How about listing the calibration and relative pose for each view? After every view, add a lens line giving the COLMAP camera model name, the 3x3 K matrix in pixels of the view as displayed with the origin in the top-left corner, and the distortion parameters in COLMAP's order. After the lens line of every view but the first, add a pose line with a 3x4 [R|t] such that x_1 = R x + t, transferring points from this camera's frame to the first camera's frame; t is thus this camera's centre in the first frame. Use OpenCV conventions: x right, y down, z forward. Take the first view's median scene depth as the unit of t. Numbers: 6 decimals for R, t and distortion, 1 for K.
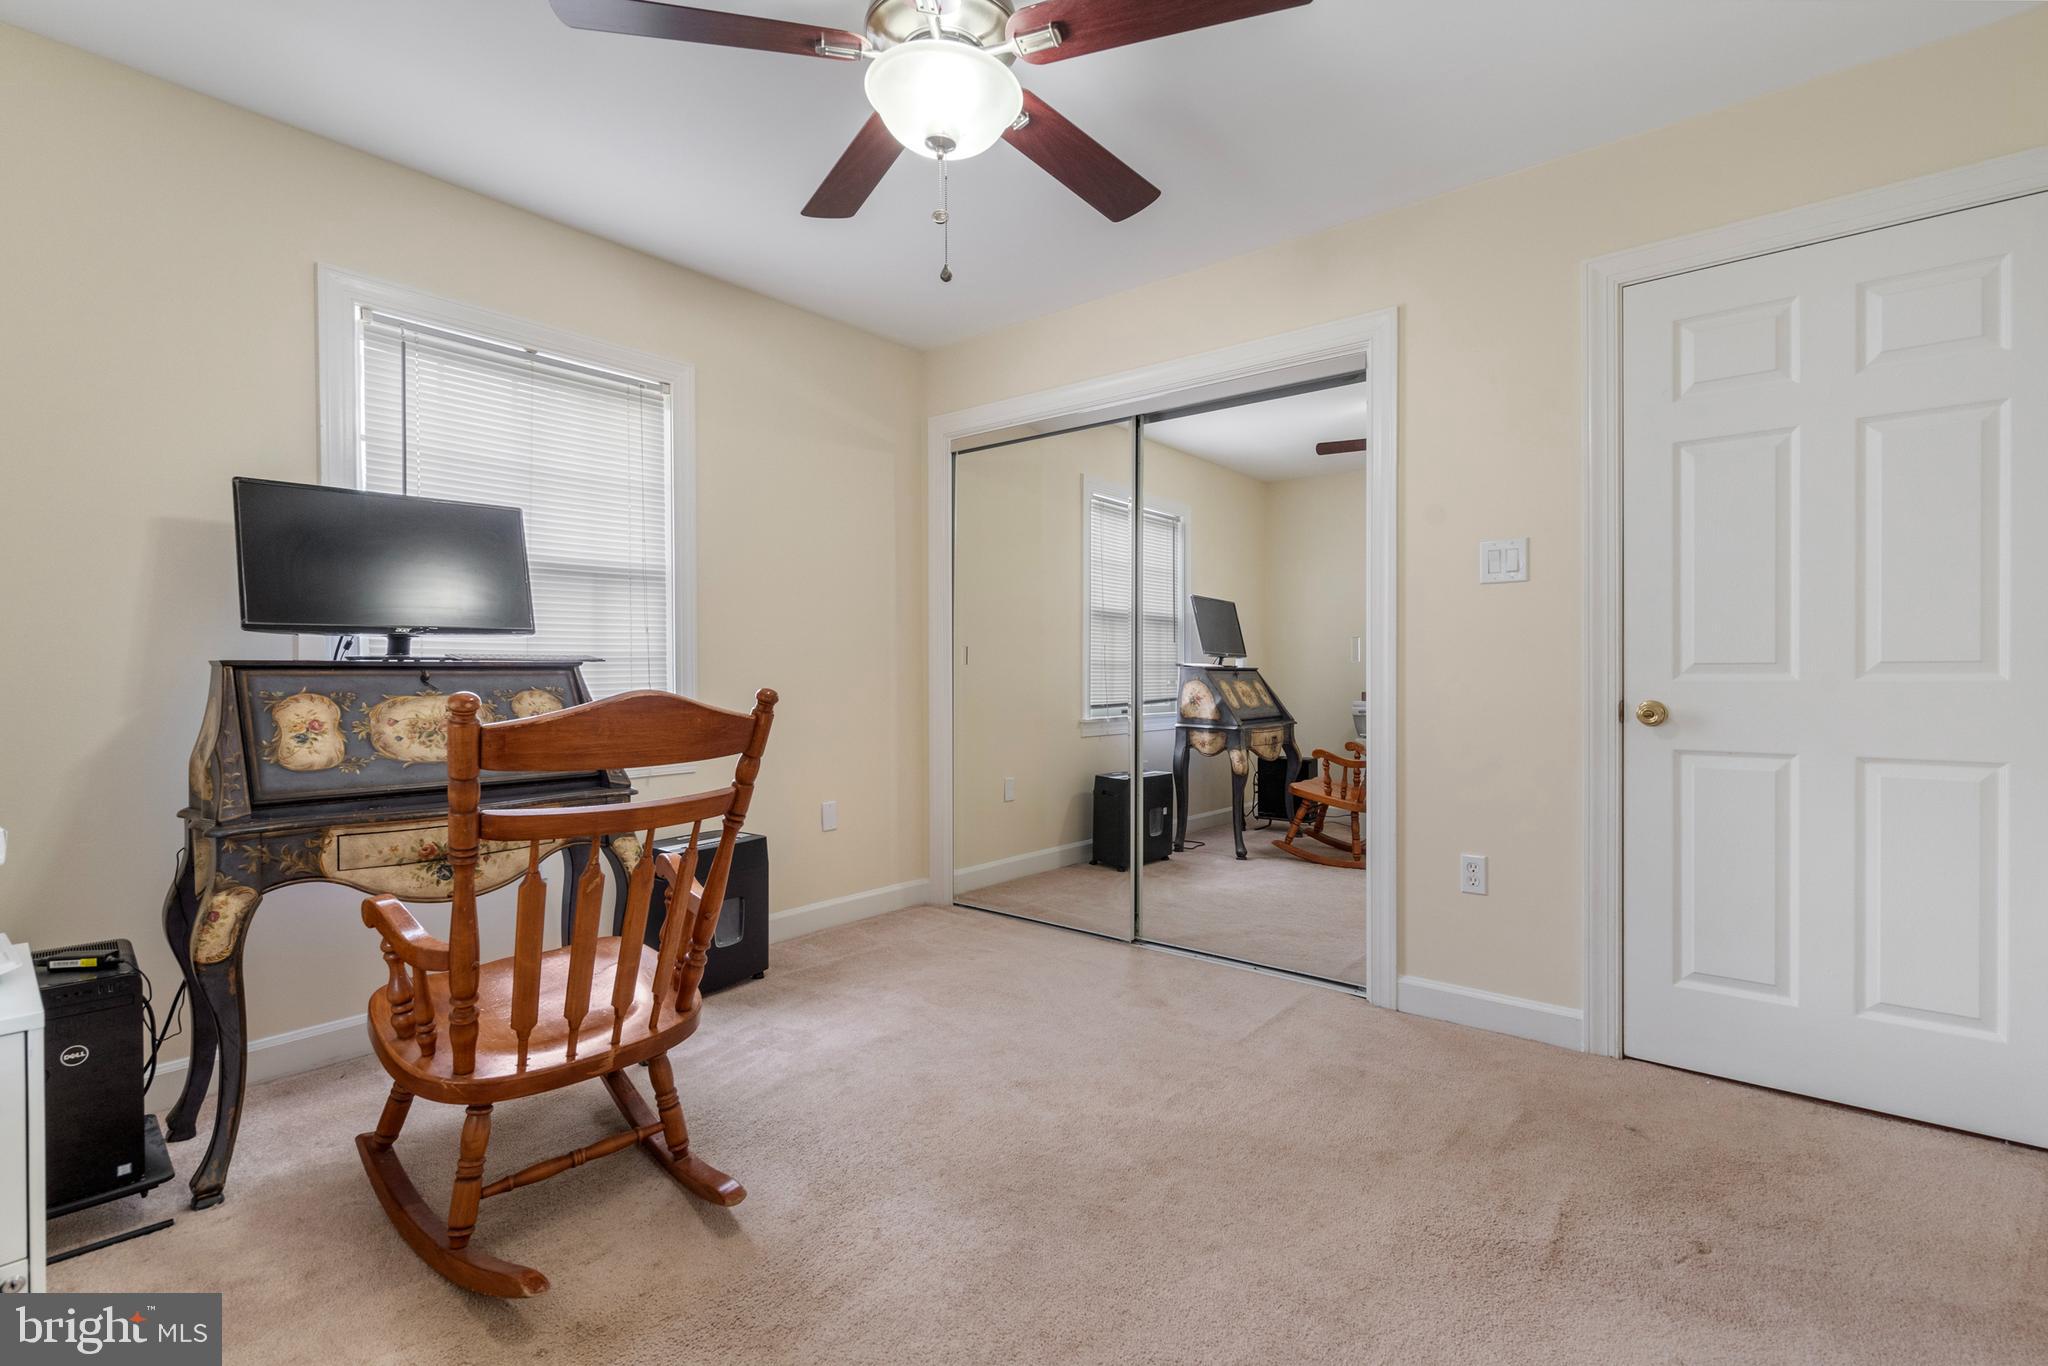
lens RADIAL K [[941.1, 0, 1003.4], [0, 941.1, 675.9], [0, 0, 1]] dist [-0.002080, -0.000321]
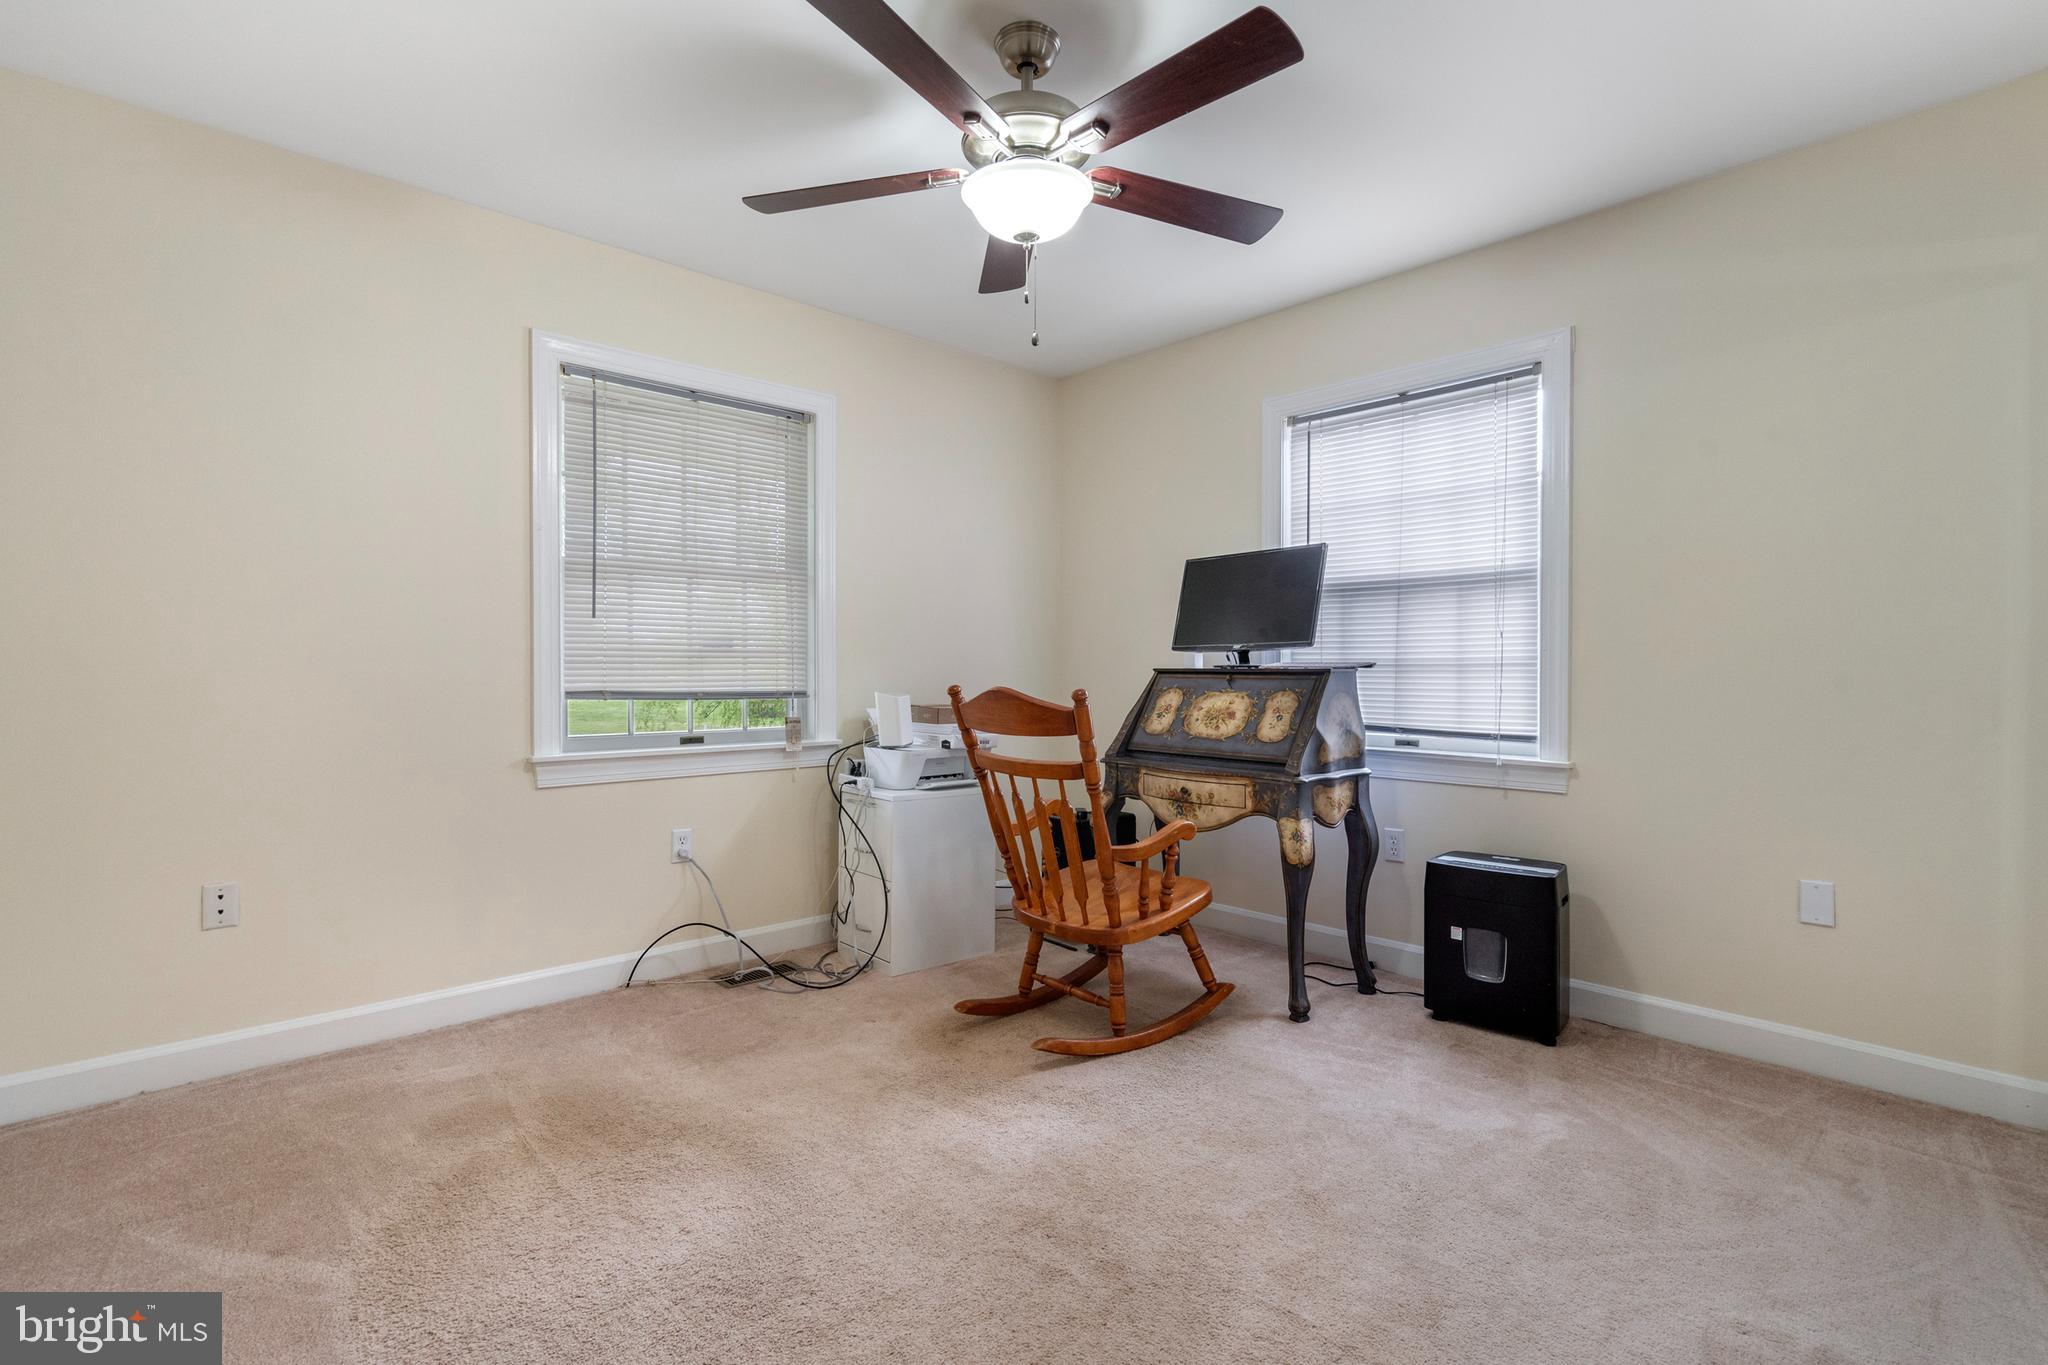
lens RADIAL K [[961.4, 0, 1036.7], [0, 961.4, 674.5], [0, 0, 1]] dist [-0.001329, -0.000001]
pose [[-0.130224, -0.002529, -0.991481, 0.844411], [-0.010622, 0.999943, -0.001155, -0.001123], [0.991428, 0.010381, -0.130244, 0.867713]]
